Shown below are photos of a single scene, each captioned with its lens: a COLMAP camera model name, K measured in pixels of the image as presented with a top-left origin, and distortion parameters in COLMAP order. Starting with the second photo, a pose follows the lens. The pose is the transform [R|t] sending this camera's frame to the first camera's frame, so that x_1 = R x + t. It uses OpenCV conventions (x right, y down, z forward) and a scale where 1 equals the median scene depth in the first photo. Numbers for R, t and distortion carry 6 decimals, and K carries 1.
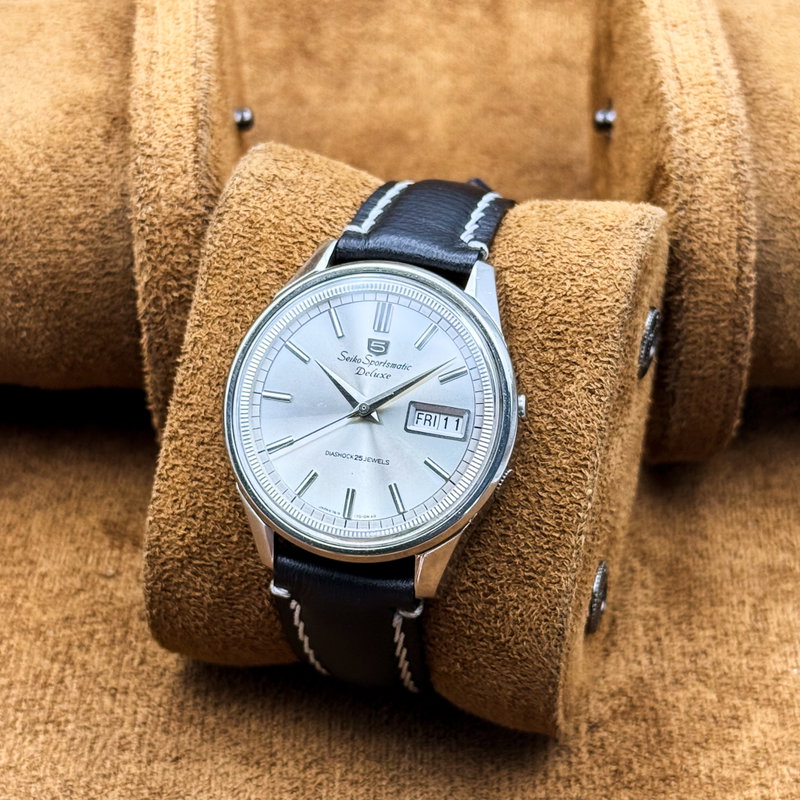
lens RADIAL K [[2101.4, 0, 406.6], [0, 2101.4, 403.9], [0, 0, 1]] dist [0.172299, 0.000000]
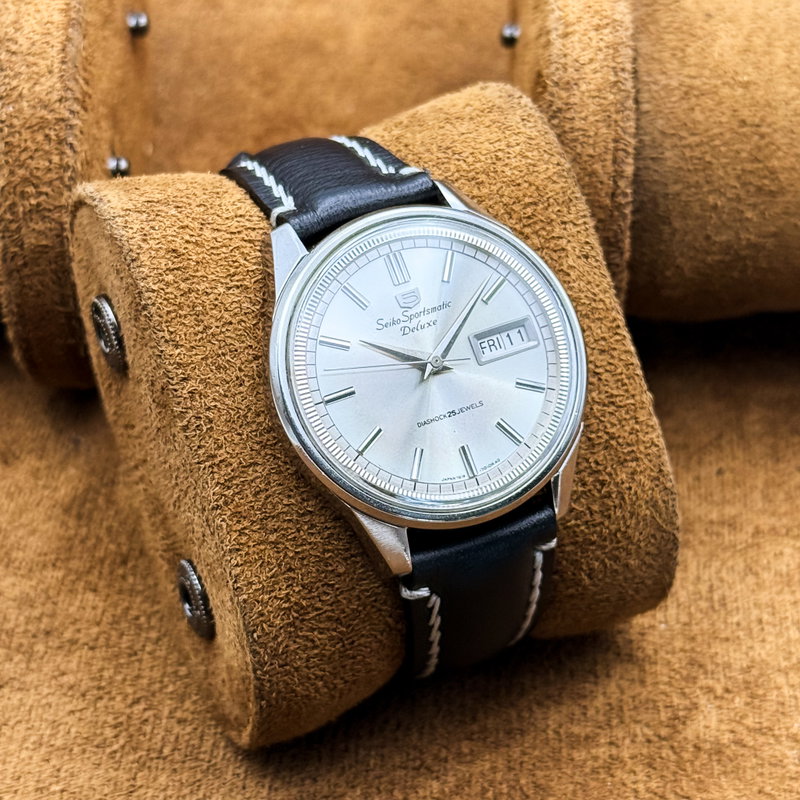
lens RADIAL K [[2101.4, 0, 380.2], [0, 2101.4, 393.6], [0, 0, 1]] dist [0.172299, 0.000000]
pose [[0.765068, -0.418725, 0.489225, -0.480971], [0.438691, 0.895066, 0.080041, -0.067874], [-0.471404, 0.153382, 0.868477, 0.207494]]
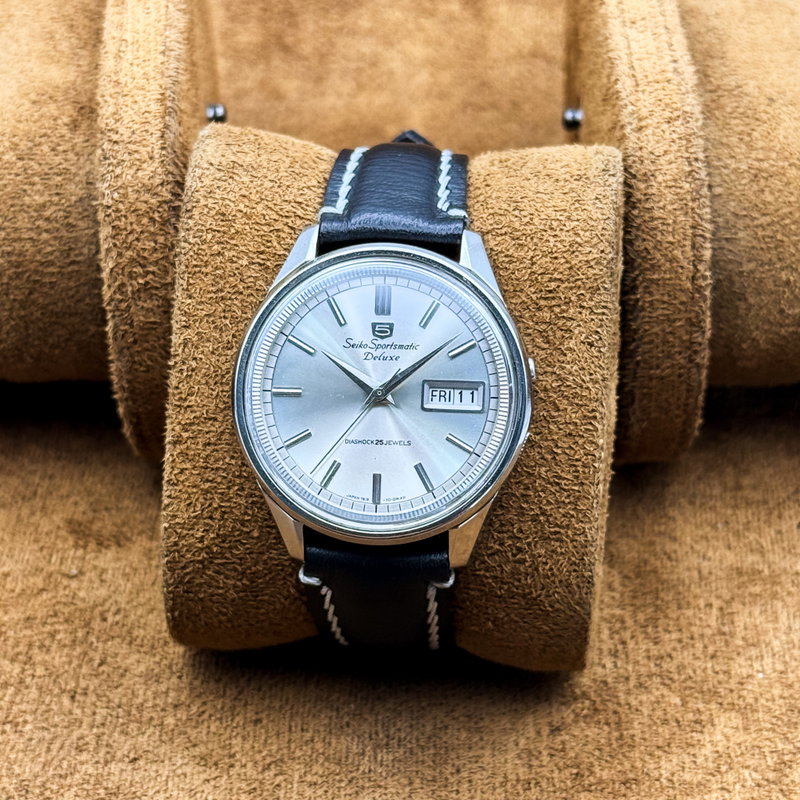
lens RADIAL K [[2101.4, 0, 400.9], [0, 2101.4, 396.5], [0, 0, 1]] dist [0.172299, 0.000000]
pose [[0.980594, -0.138053, 0.139198, -0.146097], [0.126203, 0.987852, 0.090675, -0.083998], [-0.150025, -0.071348, 0.986104, 0.005057]]
